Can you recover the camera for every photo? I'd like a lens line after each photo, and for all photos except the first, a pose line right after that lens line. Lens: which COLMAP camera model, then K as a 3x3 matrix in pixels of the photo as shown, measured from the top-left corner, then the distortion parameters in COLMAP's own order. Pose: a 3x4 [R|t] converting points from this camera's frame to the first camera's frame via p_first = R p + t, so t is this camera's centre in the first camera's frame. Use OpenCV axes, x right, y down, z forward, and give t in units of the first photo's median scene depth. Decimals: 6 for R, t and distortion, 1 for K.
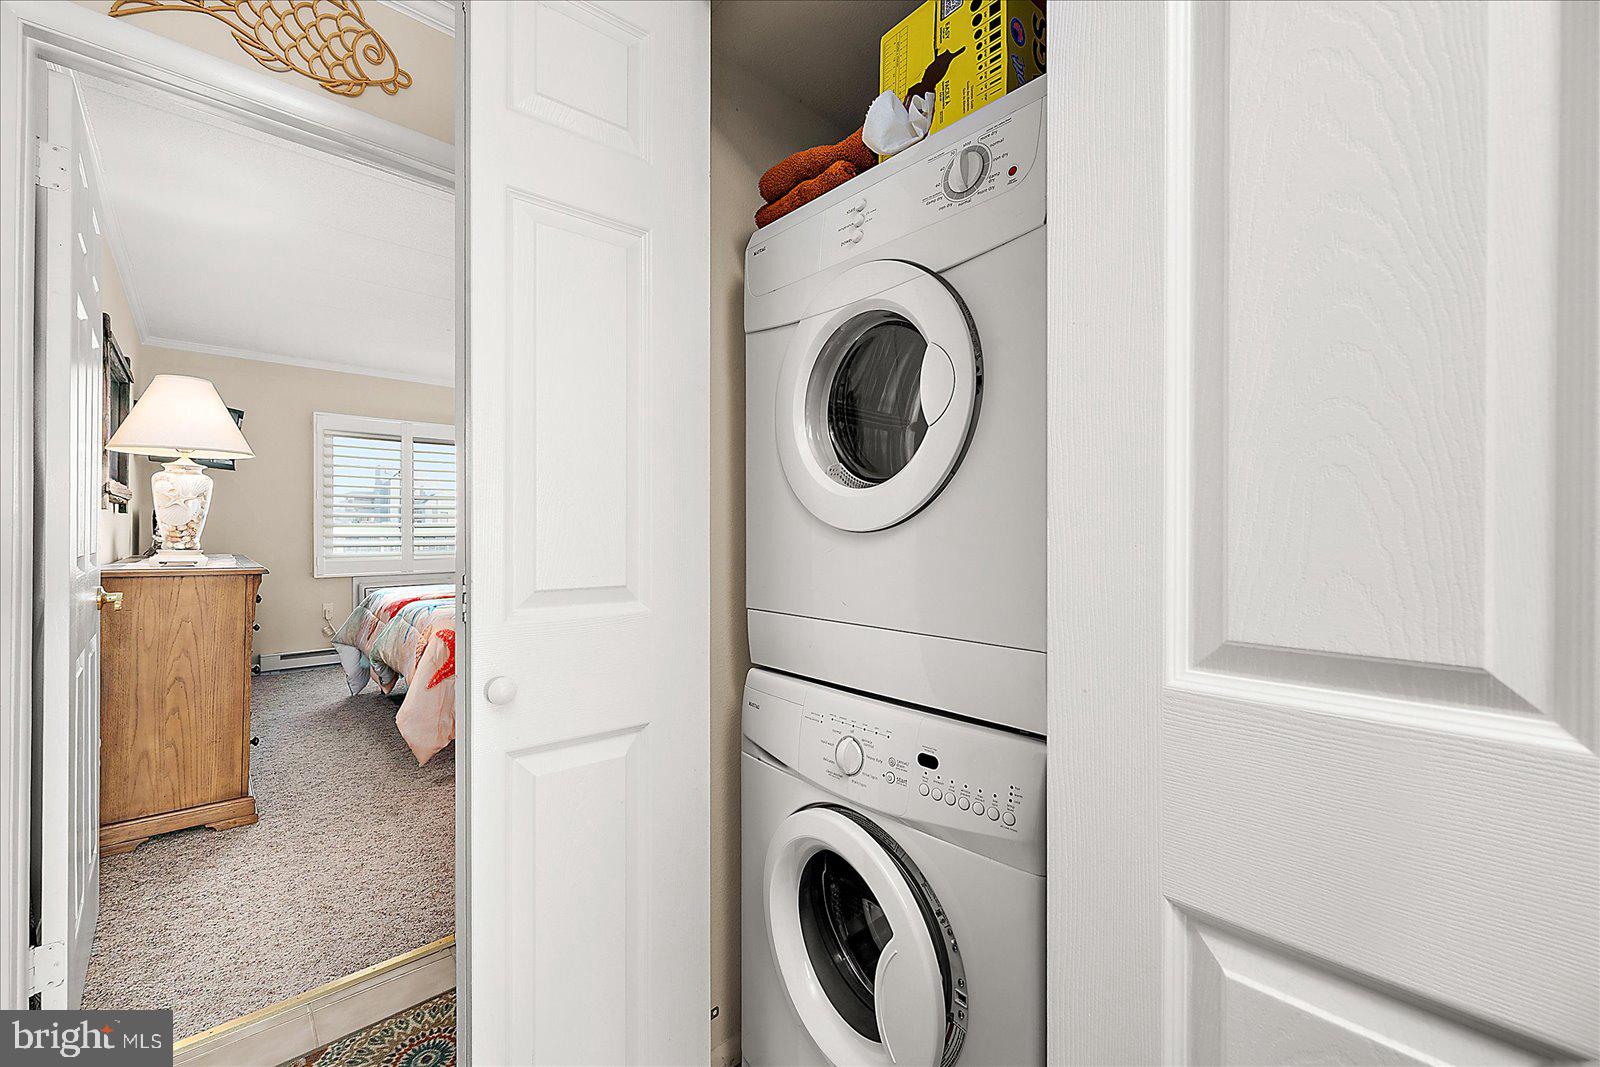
lens RADIAL K [[644.0, 0, 789.7], [0, 644.0, 530.1], [0, 0, 1]] dist [-0.001075, -0.000139]
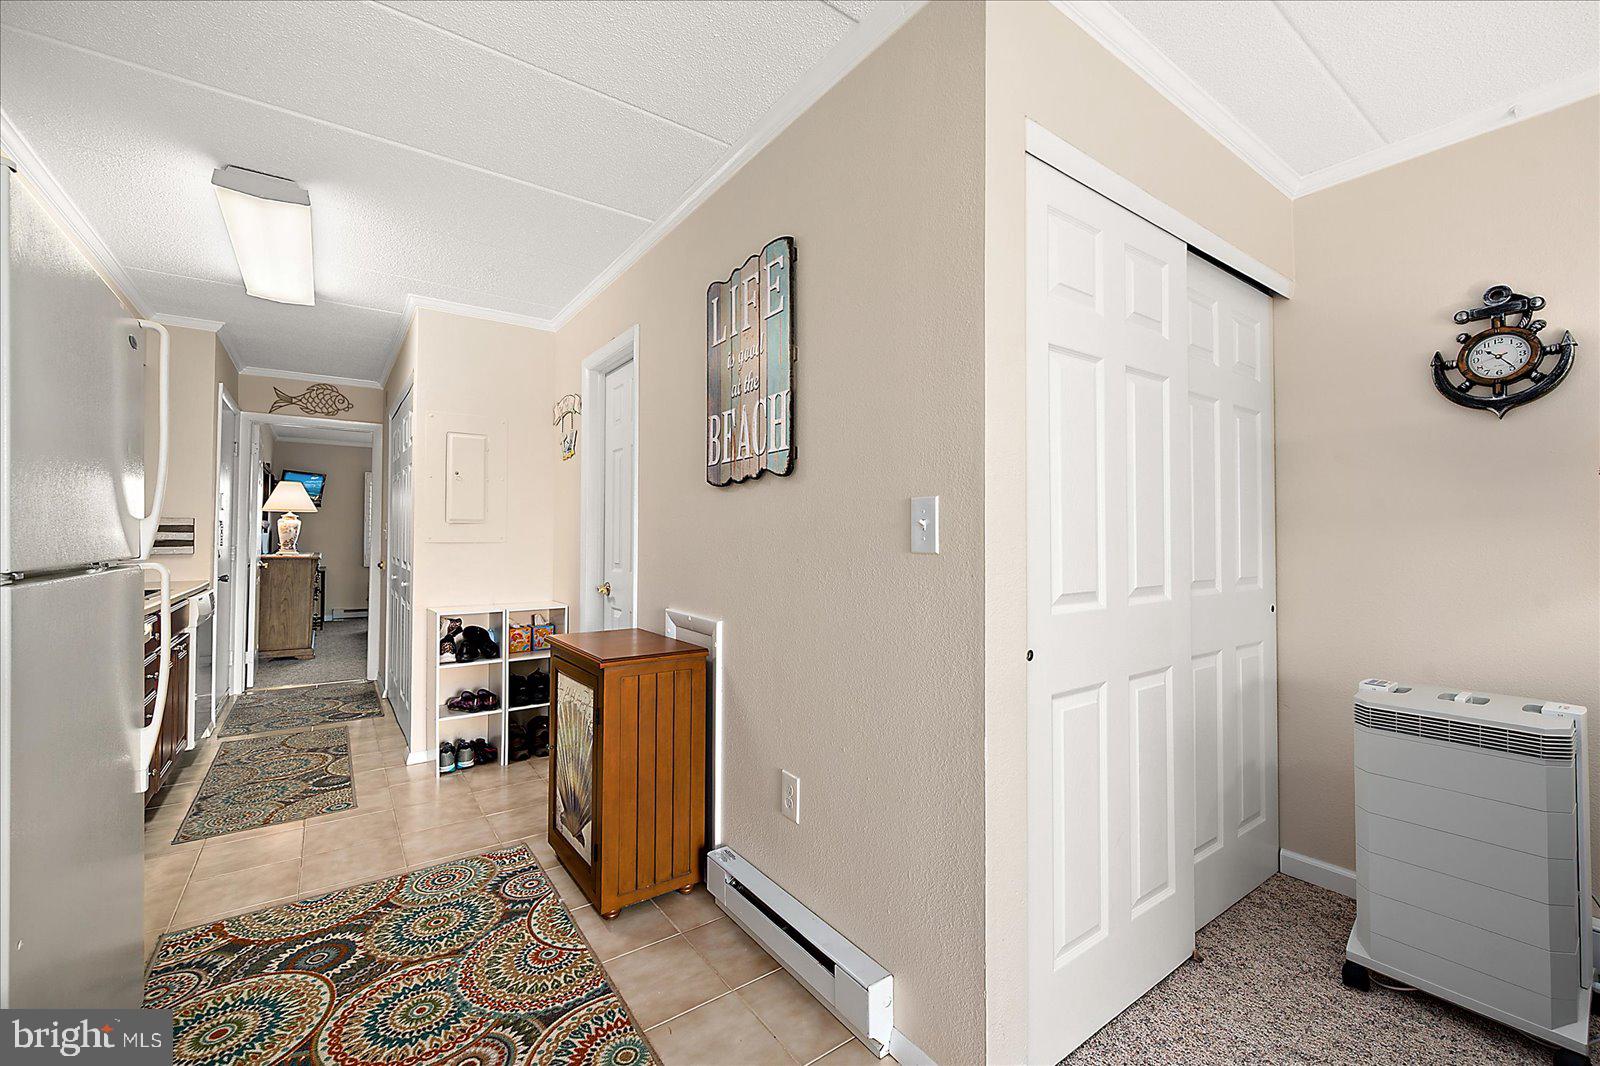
lens RADIAL K [[638.8, 0, 808.3], [0, 638.8, 527.7], [0, 0, 1]] dist [0.002586, 0.000219]
pose [[0.996007, 0.004864, -0.089140, 1.403543], [-0.006372, 0.999841, -0.016645, -0.027441], [0.089045, 0.017146, 0.995880, -1.413106]]
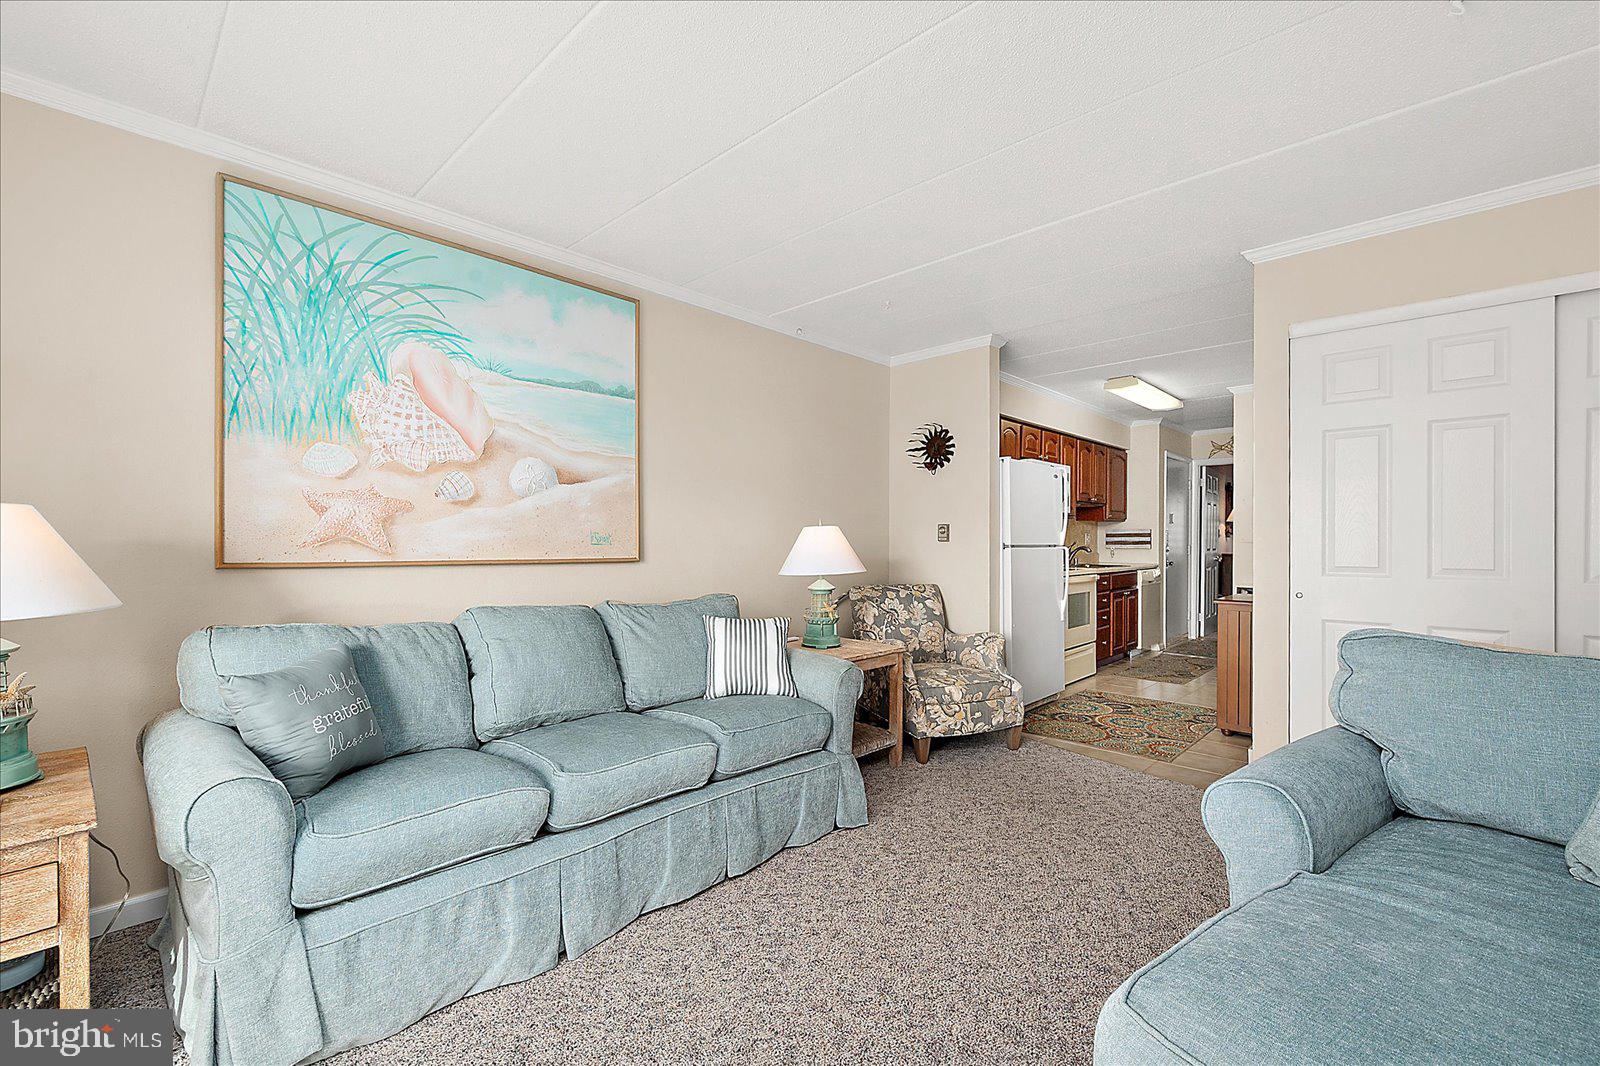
lens RADIAL K [[686.4, 0, 795.3], [0, 686.4, 543.5], [0, 0, 1]] dist [-0.000791, -0.000406]
pose [[0.075447, 0.008170, -0.997116, 2.758867], [-0.003168, 0.999963, 0.007954, -0.022336], [0.997145, 0.002559, 0.075470, -1.822289]]
